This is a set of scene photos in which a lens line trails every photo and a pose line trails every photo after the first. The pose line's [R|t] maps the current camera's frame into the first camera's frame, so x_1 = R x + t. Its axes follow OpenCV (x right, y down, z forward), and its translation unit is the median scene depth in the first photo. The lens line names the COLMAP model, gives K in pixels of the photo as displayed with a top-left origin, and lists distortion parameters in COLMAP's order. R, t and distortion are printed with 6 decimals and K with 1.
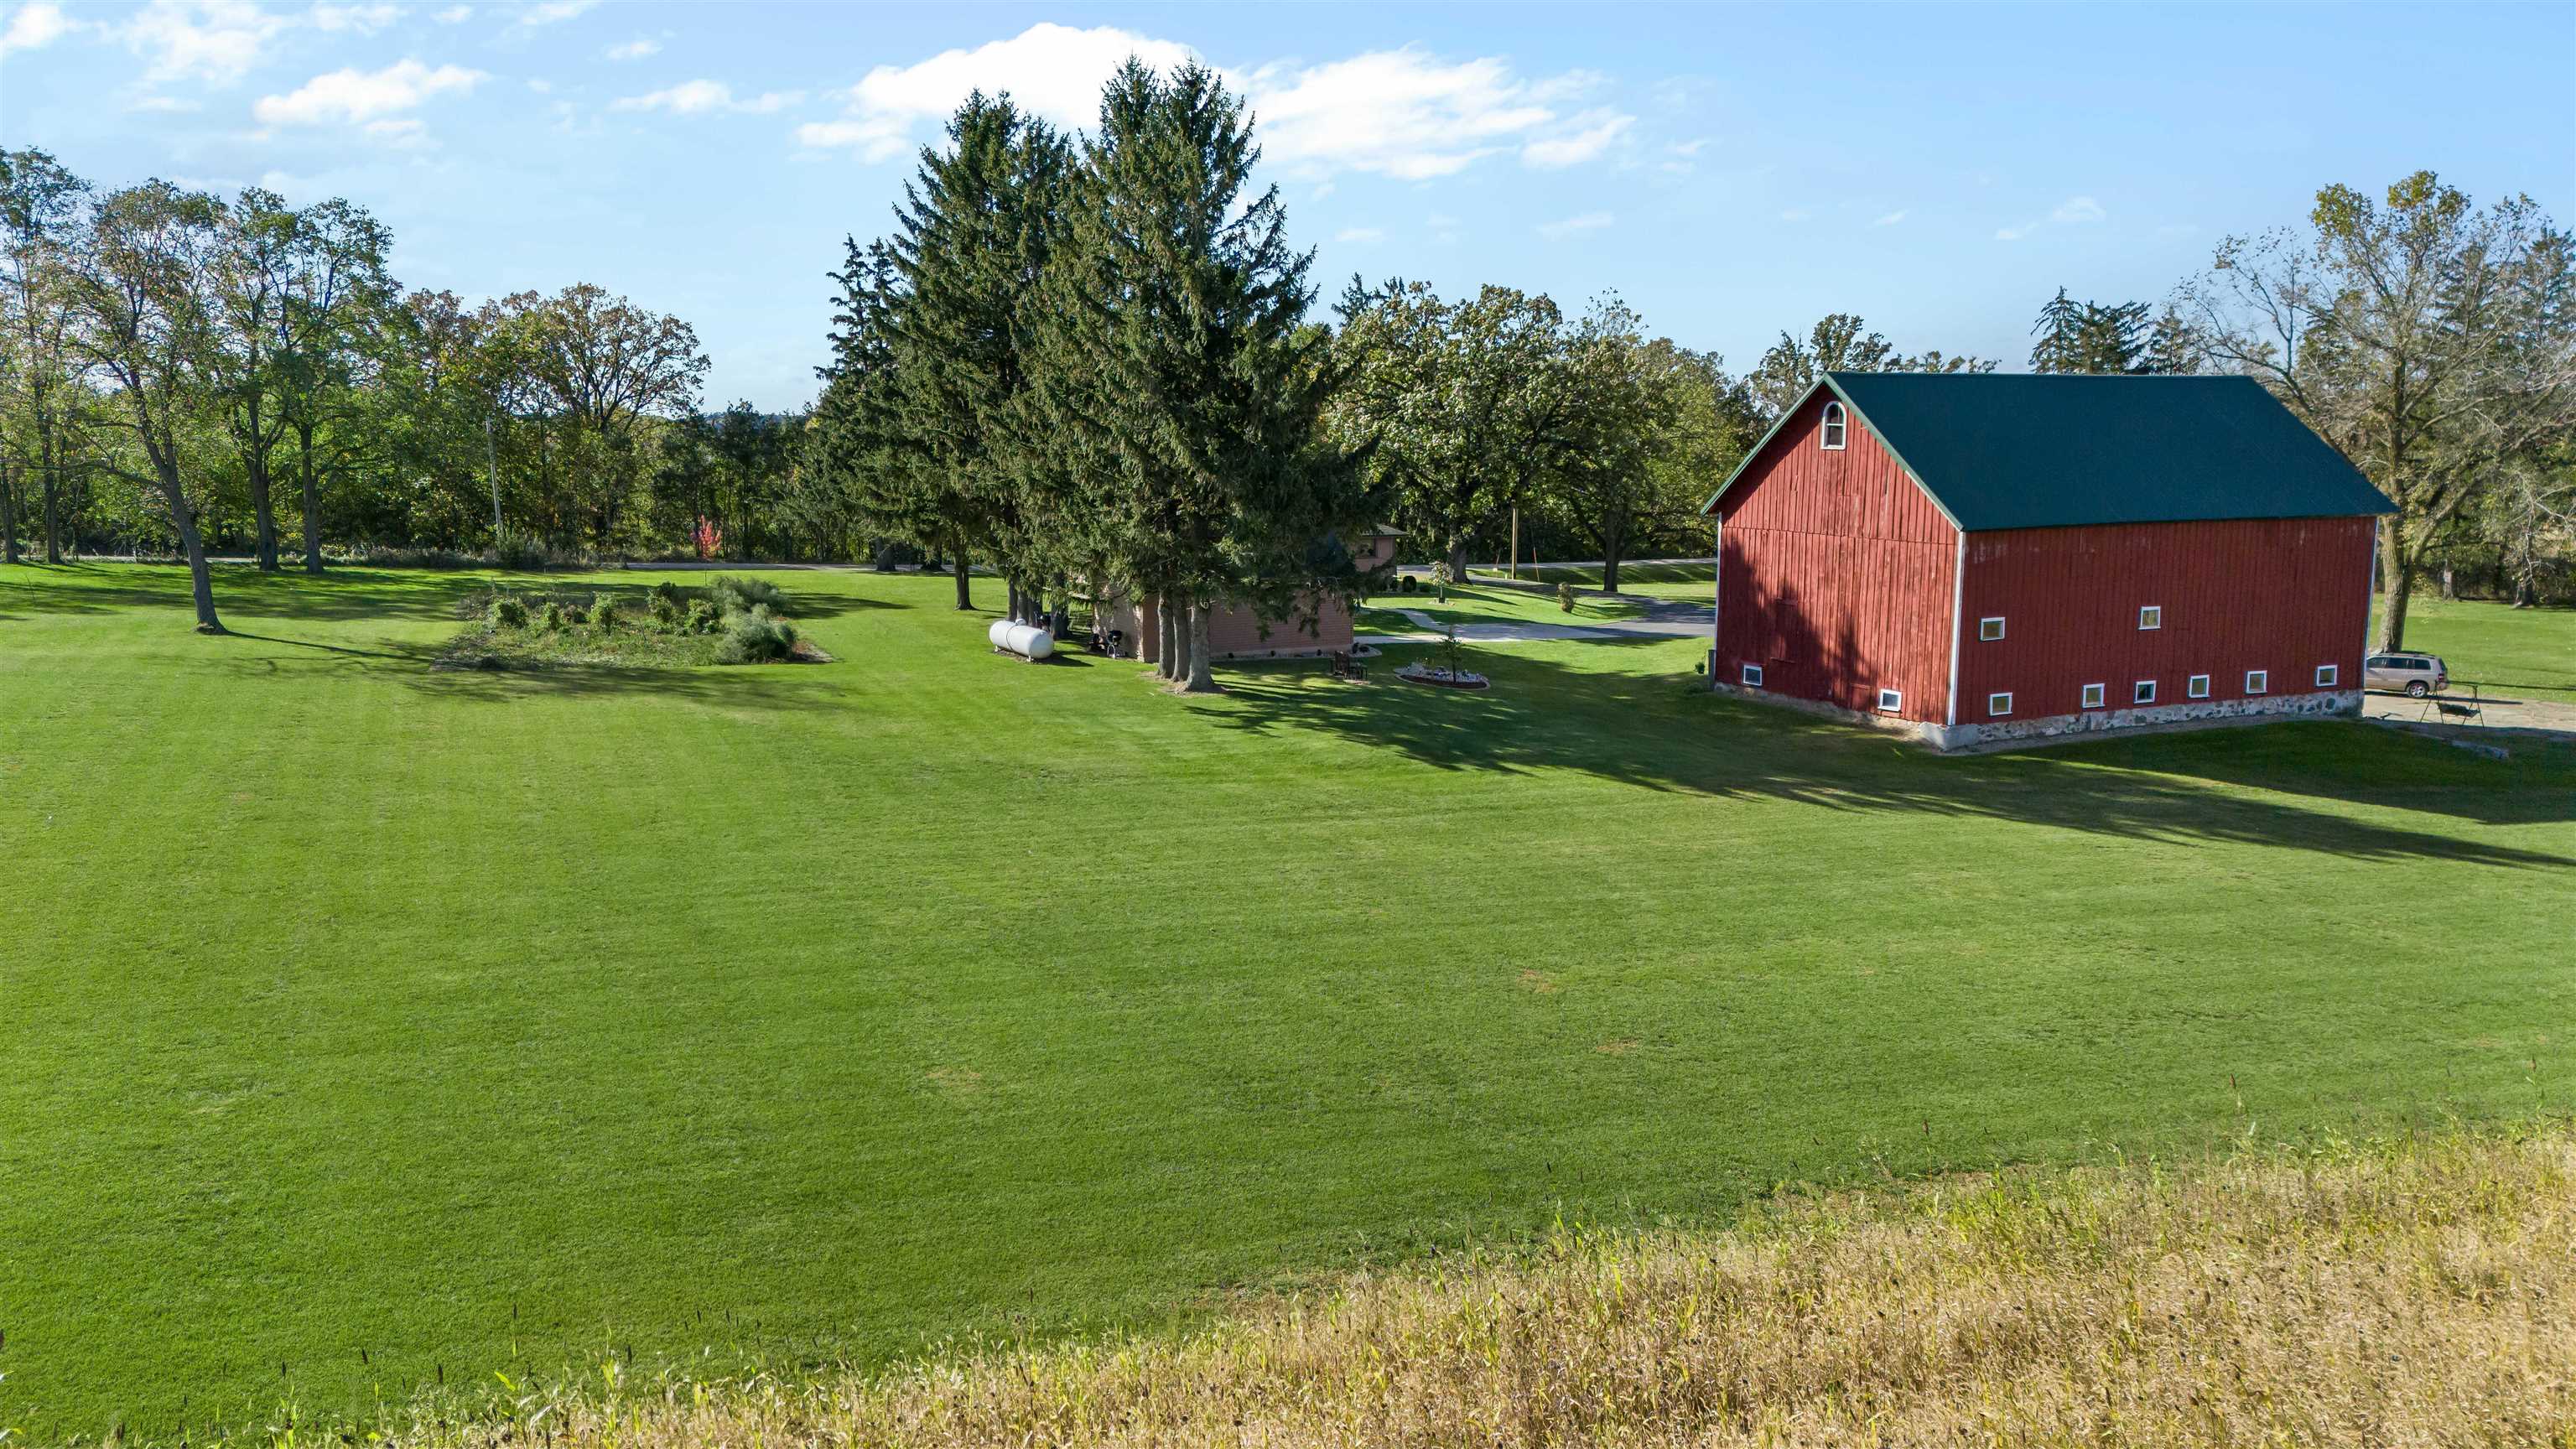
lens RADIAL K [[1863.9, 0, 1304.6], [0, 1863.9, 723.3], [0, 0, 1]] dist [0.073288, -0.070275]
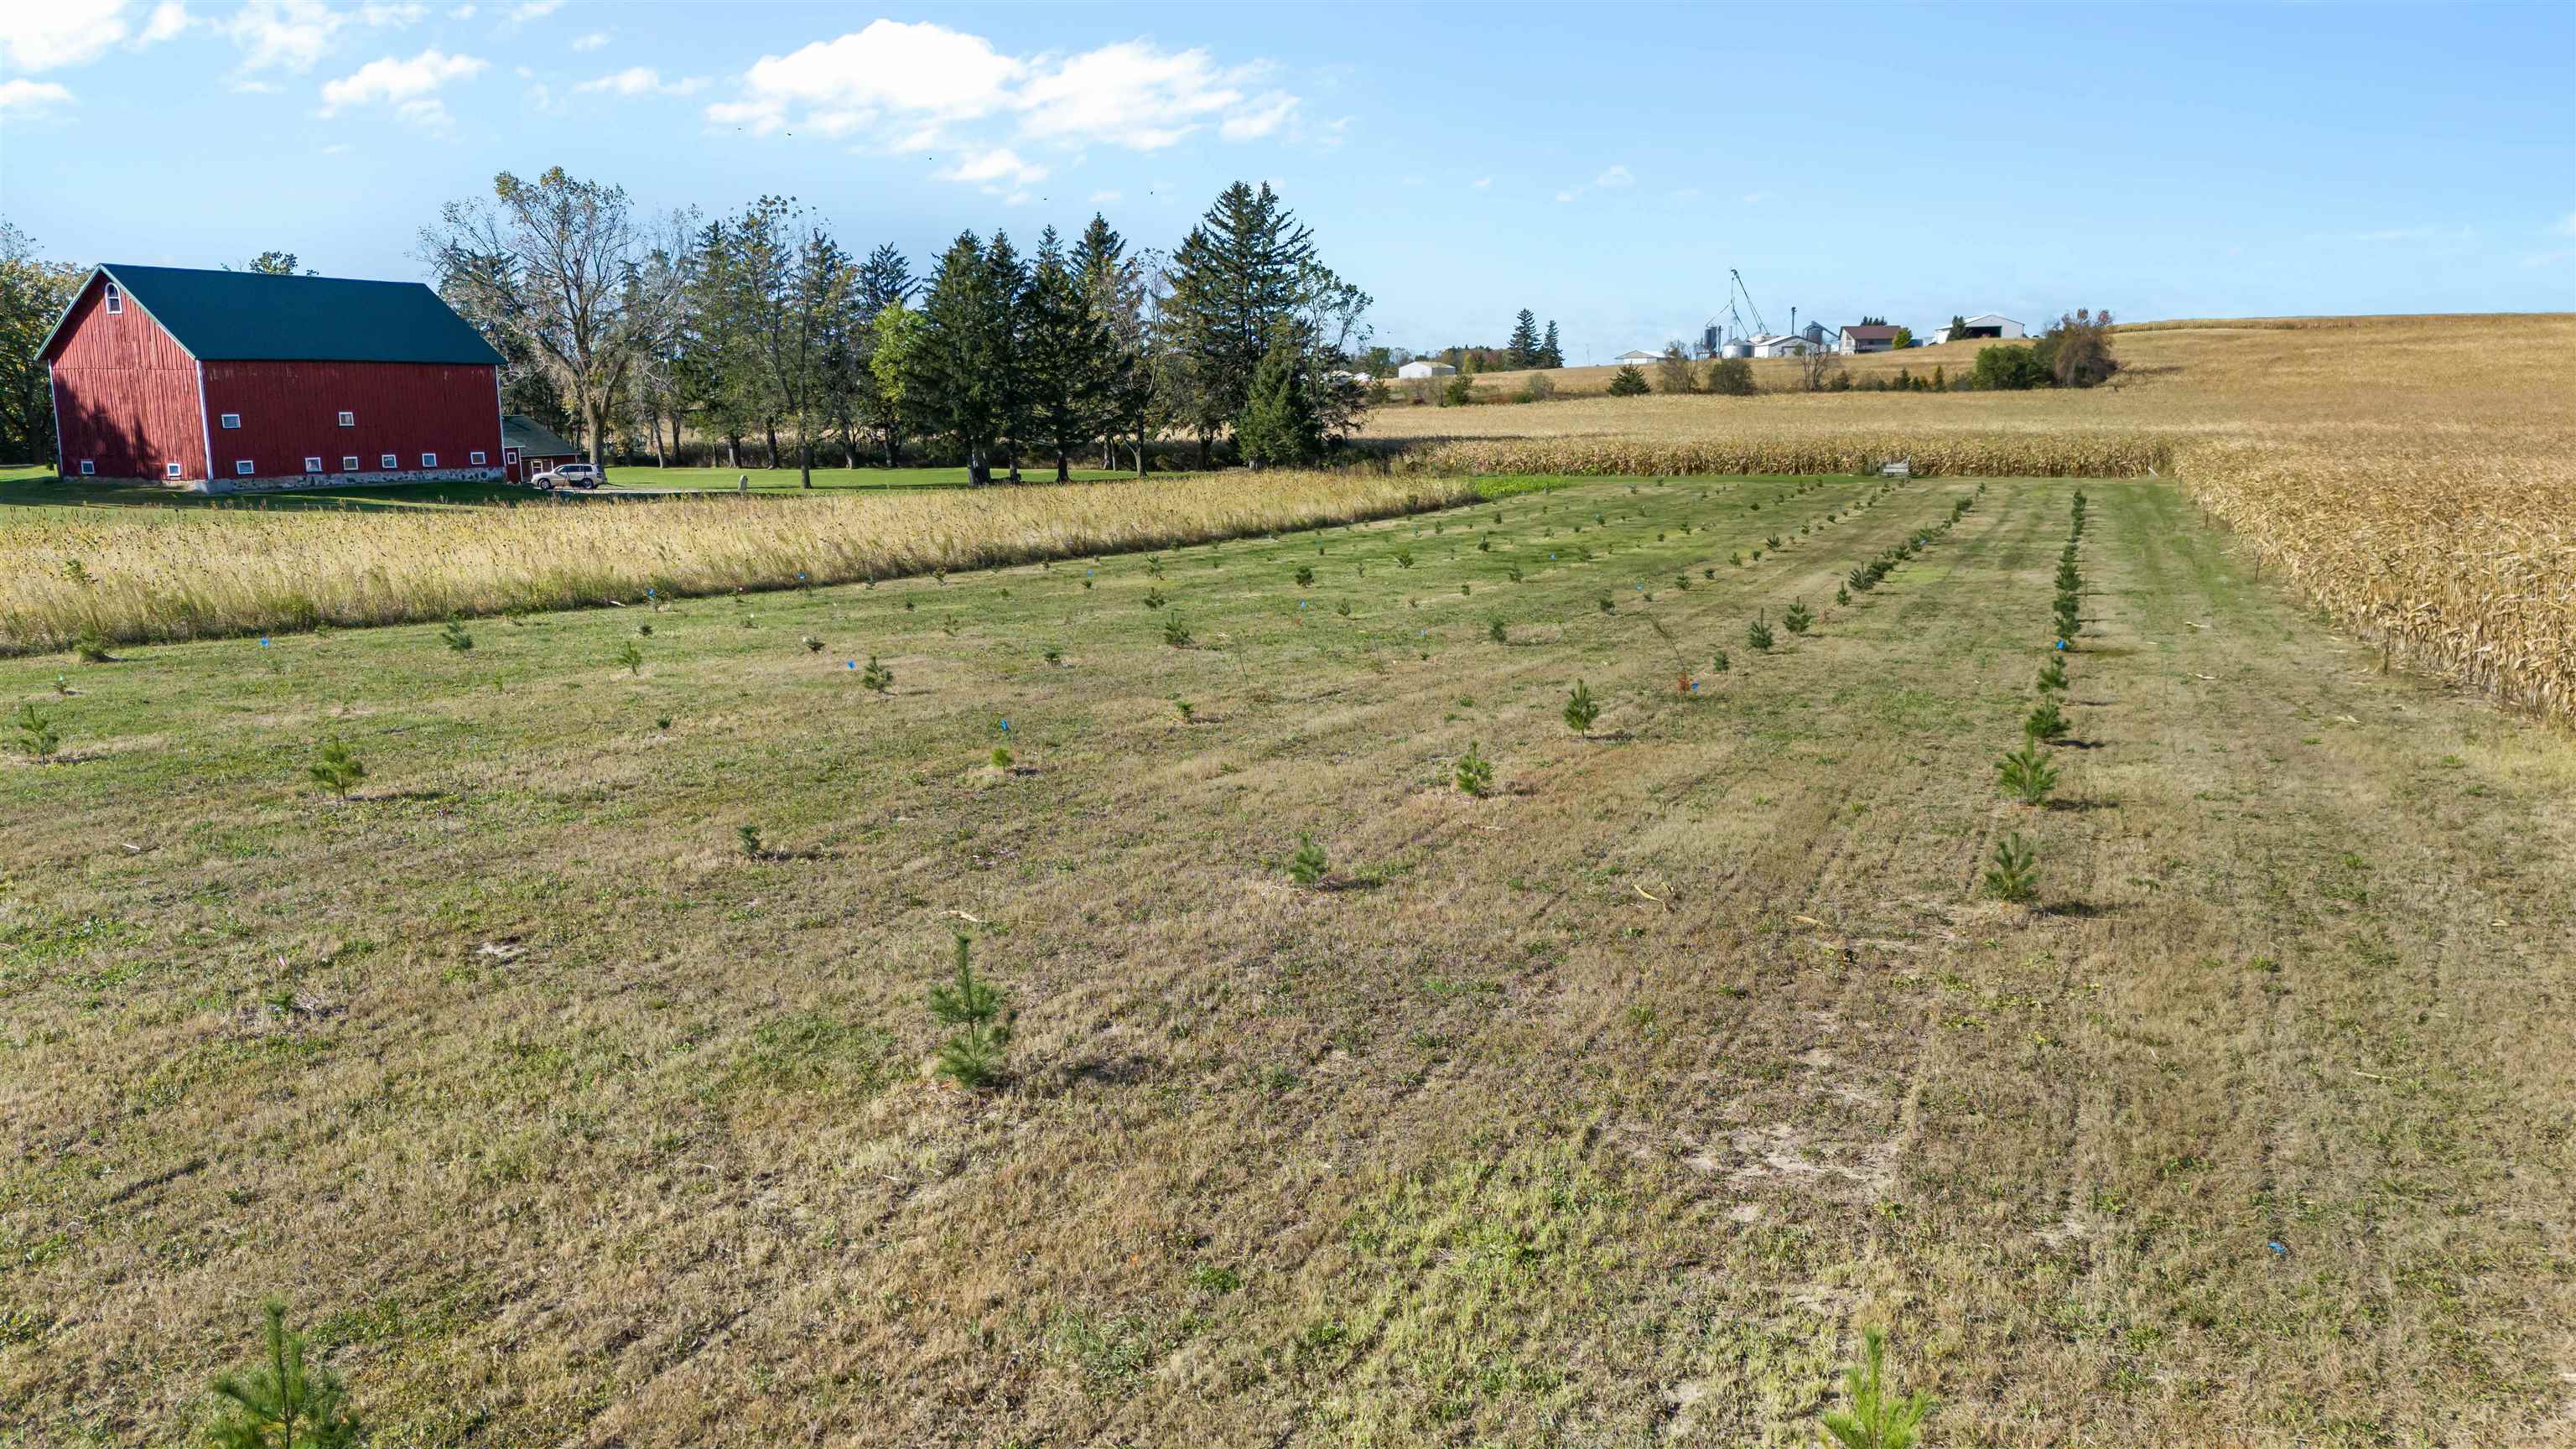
lens RADIAL K [[1863.9, 0, 1304.6], [0, 1863.9, 723.3], [0, 0, 1]] dist [0.073288, -0.070275]
pose [[0.764168, -0.115641, 0.634566, -0.004716], [0.104613, 0.992992, 0.054980, 0.190696], [-0.636477, 0.024369, 0.770911, -0.768453]]
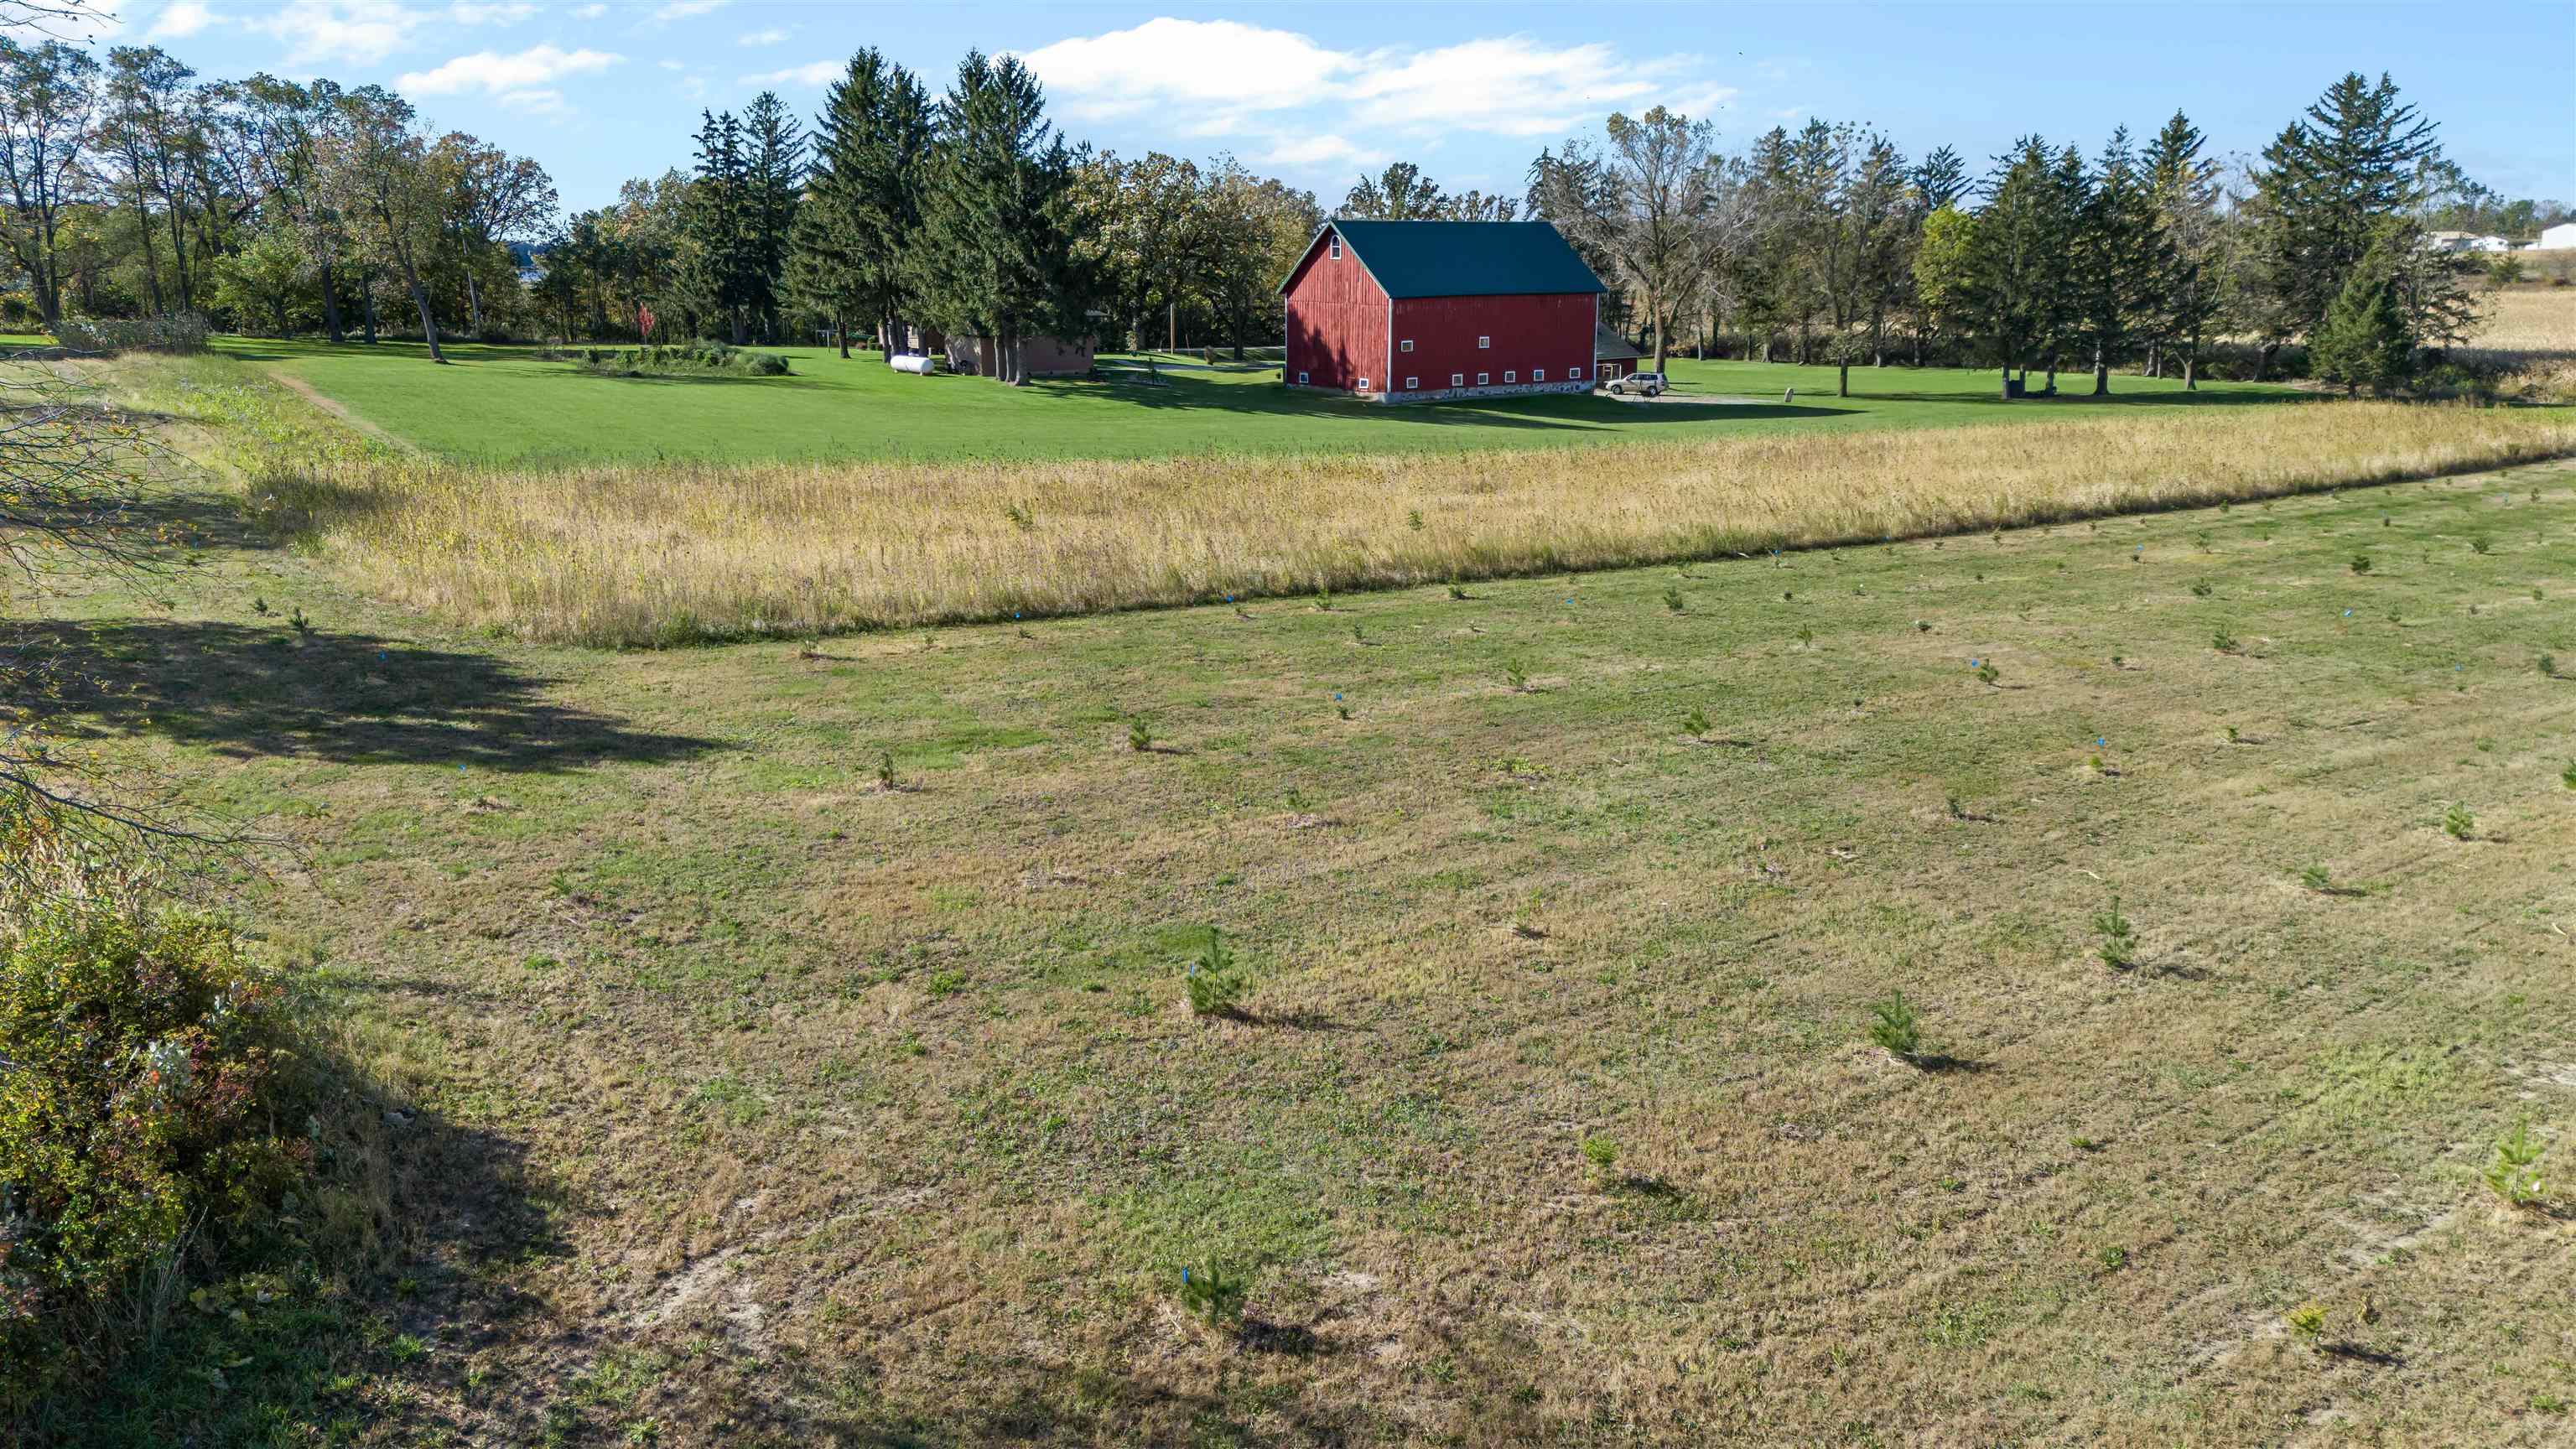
lens RADIAL K [[1866.6, 0, 1295.3], [0, 1866.6, 731.7], [0, 0, 1]] dist [0.074612, -0.062154]
pose [[0.982920, -0.045115, 0.178421, -0.133170], [0.027894, 0.994808, 0.097876, 0.147575], [-0.181910, -0.091228, 0.979074, -0.930189]]
